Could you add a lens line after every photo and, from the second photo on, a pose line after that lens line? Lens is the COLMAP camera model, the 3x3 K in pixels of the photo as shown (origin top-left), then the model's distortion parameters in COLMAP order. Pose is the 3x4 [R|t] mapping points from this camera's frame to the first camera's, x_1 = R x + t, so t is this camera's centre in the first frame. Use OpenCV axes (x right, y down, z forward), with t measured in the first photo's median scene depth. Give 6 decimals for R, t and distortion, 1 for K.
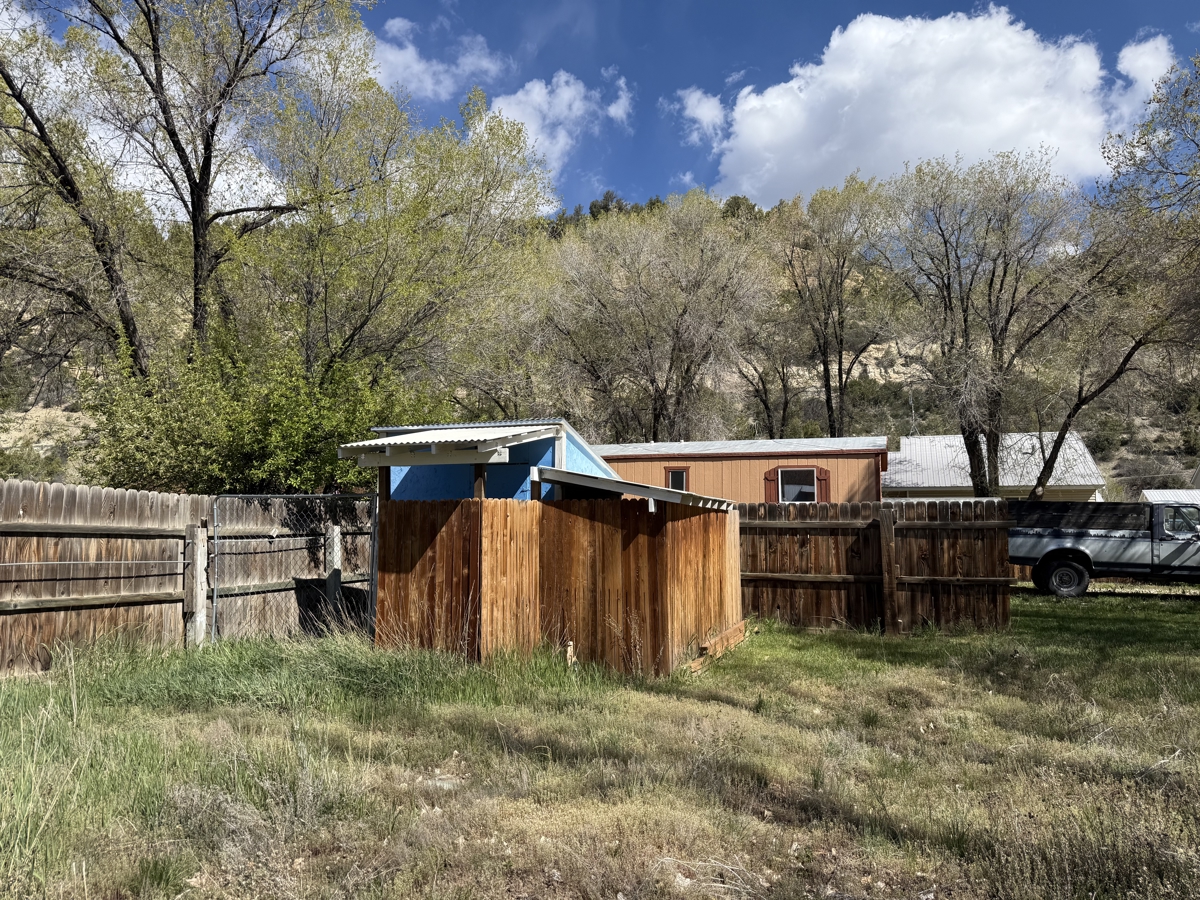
lens RADIAL K [[848.0, 0, 592.2], [0, 848.0, 454.7], [0, 0, 1]] dist [0.057275, -0.056399]
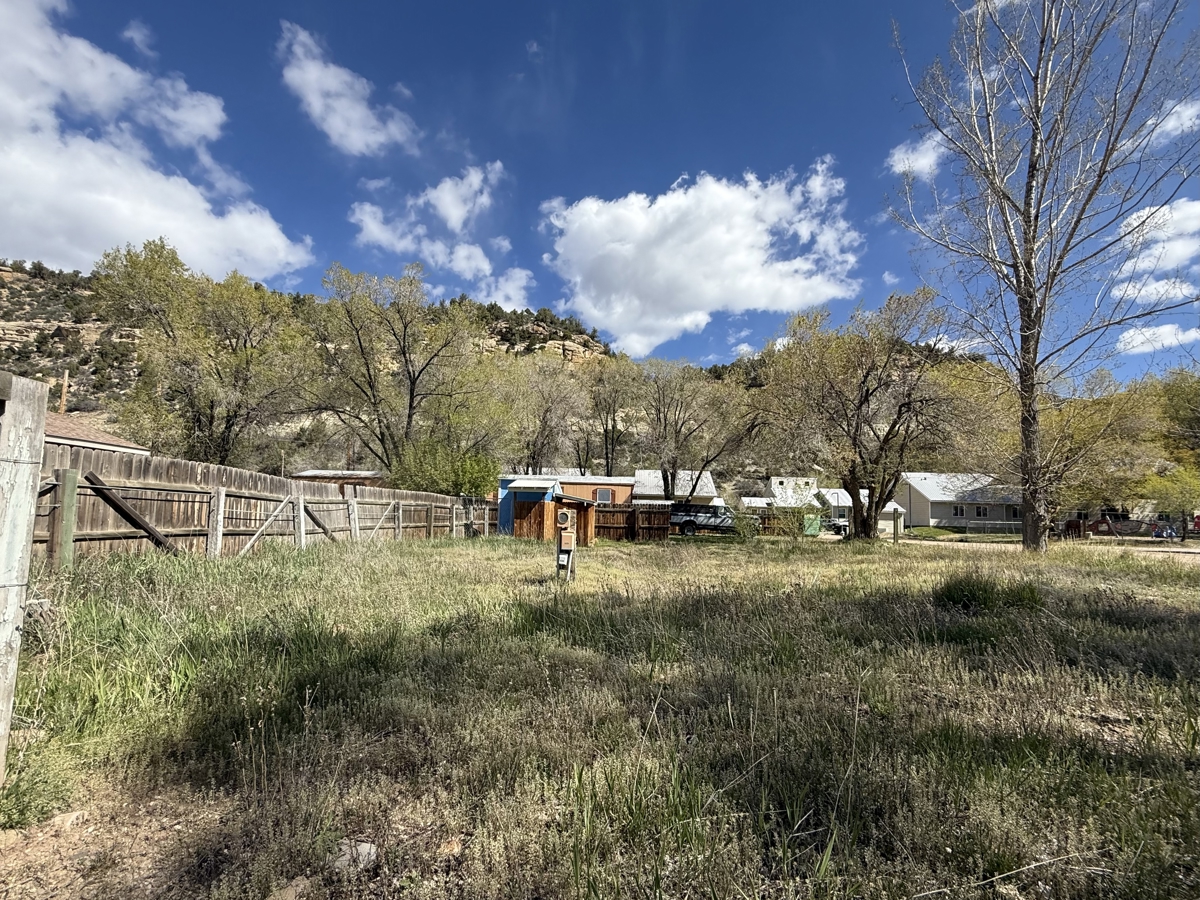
lens RADIAL K [[537.5, 0, 597.3], [0, 537.5, 483.4], [0, 0, 1]] dist [0.001588, -0.000238]
pose [[0.958571, 0.038081, 0.282298, -0.405316], [-0.047668, 0.998494, 0.027168, -0.074041], [-0.280838, -0.039499, 0.958942, -0.977635]]
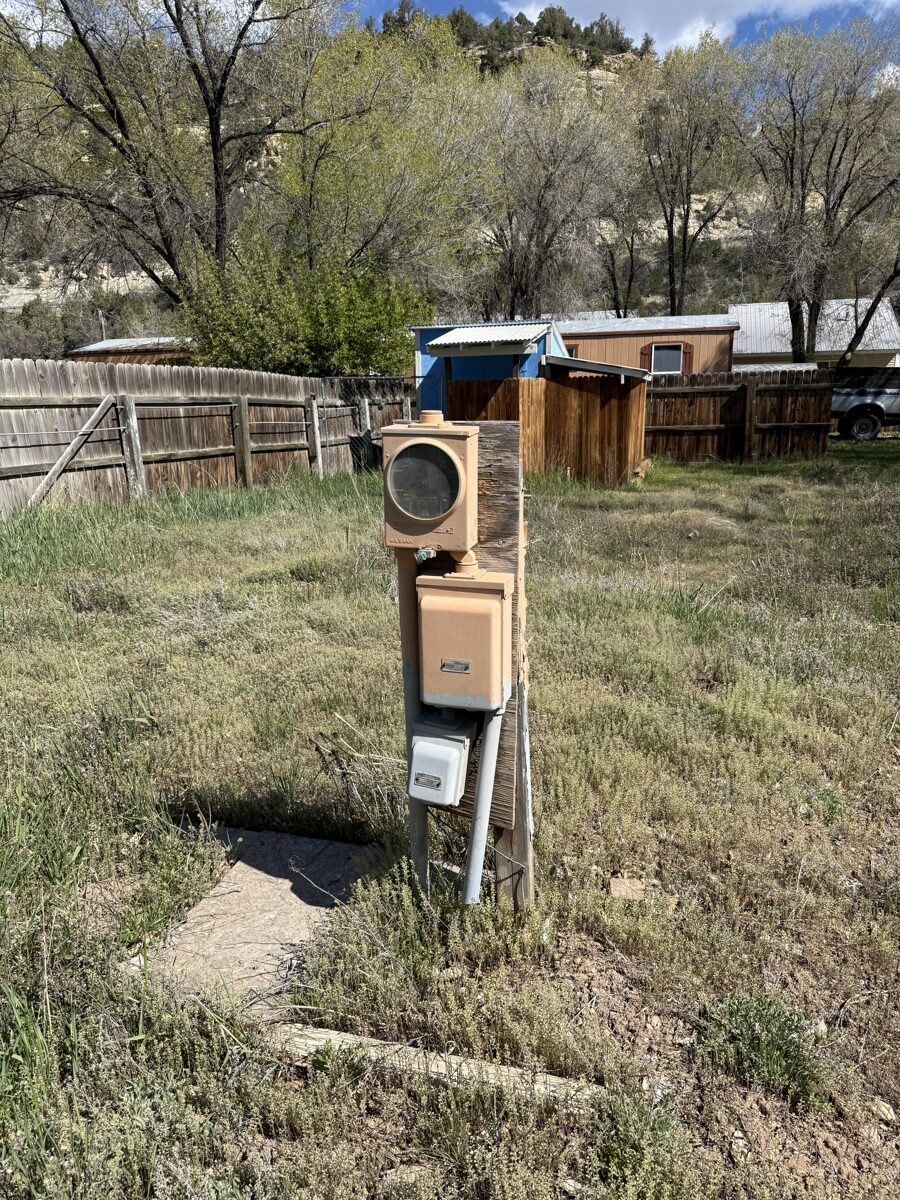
lens RADIAL K [[848.0, 0, 449.1], [0, 848.0, 597.2], [0, 0, 1]] dist [0.057275, -0.056399]
pose [[0.997696, -0.034604, 0.058351, -0.248111], [0.014998, 0.951355, 0.307732, -0.032951], [-0.066161, -0.306148, 0.949682, -0.424608]]
